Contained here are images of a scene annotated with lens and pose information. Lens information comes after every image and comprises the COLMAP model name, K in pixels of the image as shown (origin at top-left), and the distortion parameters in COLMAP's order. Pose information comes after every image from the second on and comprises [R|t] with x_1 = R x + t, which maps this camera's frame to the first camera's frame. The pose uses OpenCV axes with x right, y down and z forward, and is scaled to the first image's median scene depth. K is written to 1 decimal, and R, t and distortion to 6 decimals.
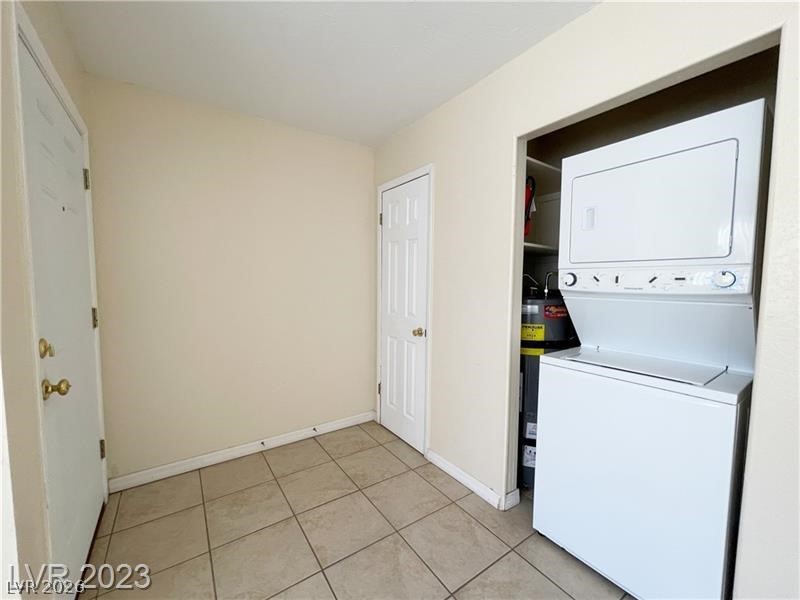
lens RADIAL K [[327.3, 0, 398.4], [0, 327.3, 301.7], [0, 0, 1]] dist [-0.001239, -0.000111]
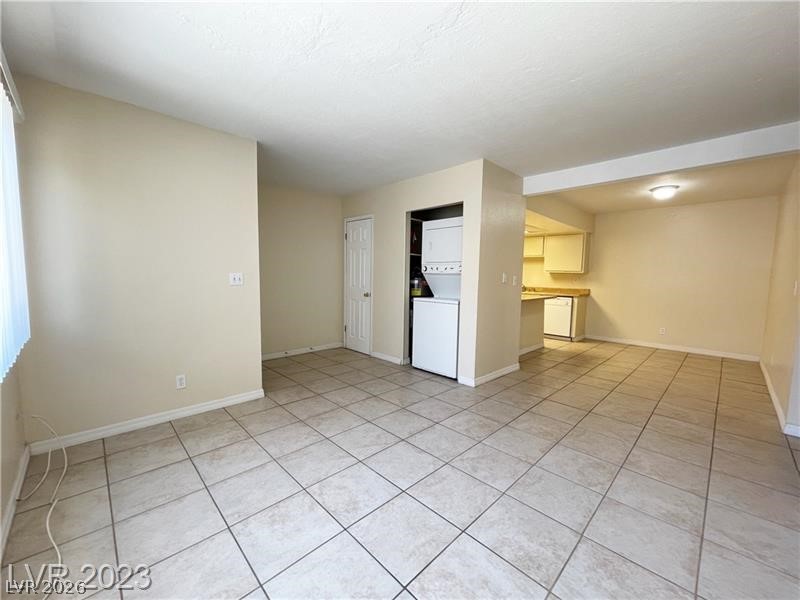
lens RADIAL K [[324.1, 0, 400.8], [0, 324.1, 302.3], [0, 0, 1]] dist [-0.000295, 0.000198]
pose [[0.986339, -0.008169, 0.164525, -0.062454], [0.004338, 0.999711, 0.023635, 0.095812], [-0.164671, -0.022599, 0.986090, -1.061029]]
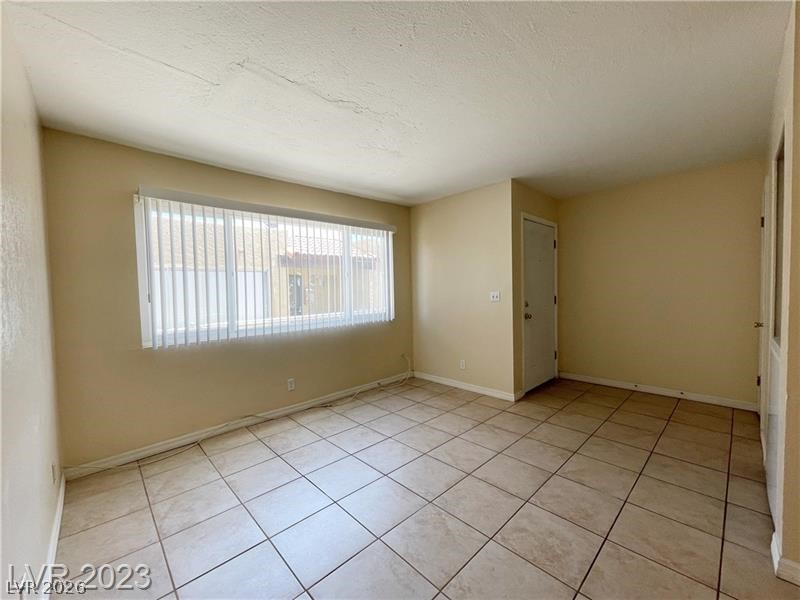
lens RADIAL K [[327.3, 0, 398.4], [0, 327.3, 301.7], [0, 0, 1]] dist [-0.001239, -0.000111]
pose [[0.149996, 0.028913, -0.988264, 1.017726], [-0.044574, 0.998754, 0.022454, 0.043487], [0.987681, 0.040683, 0.151098, -0.417329]]
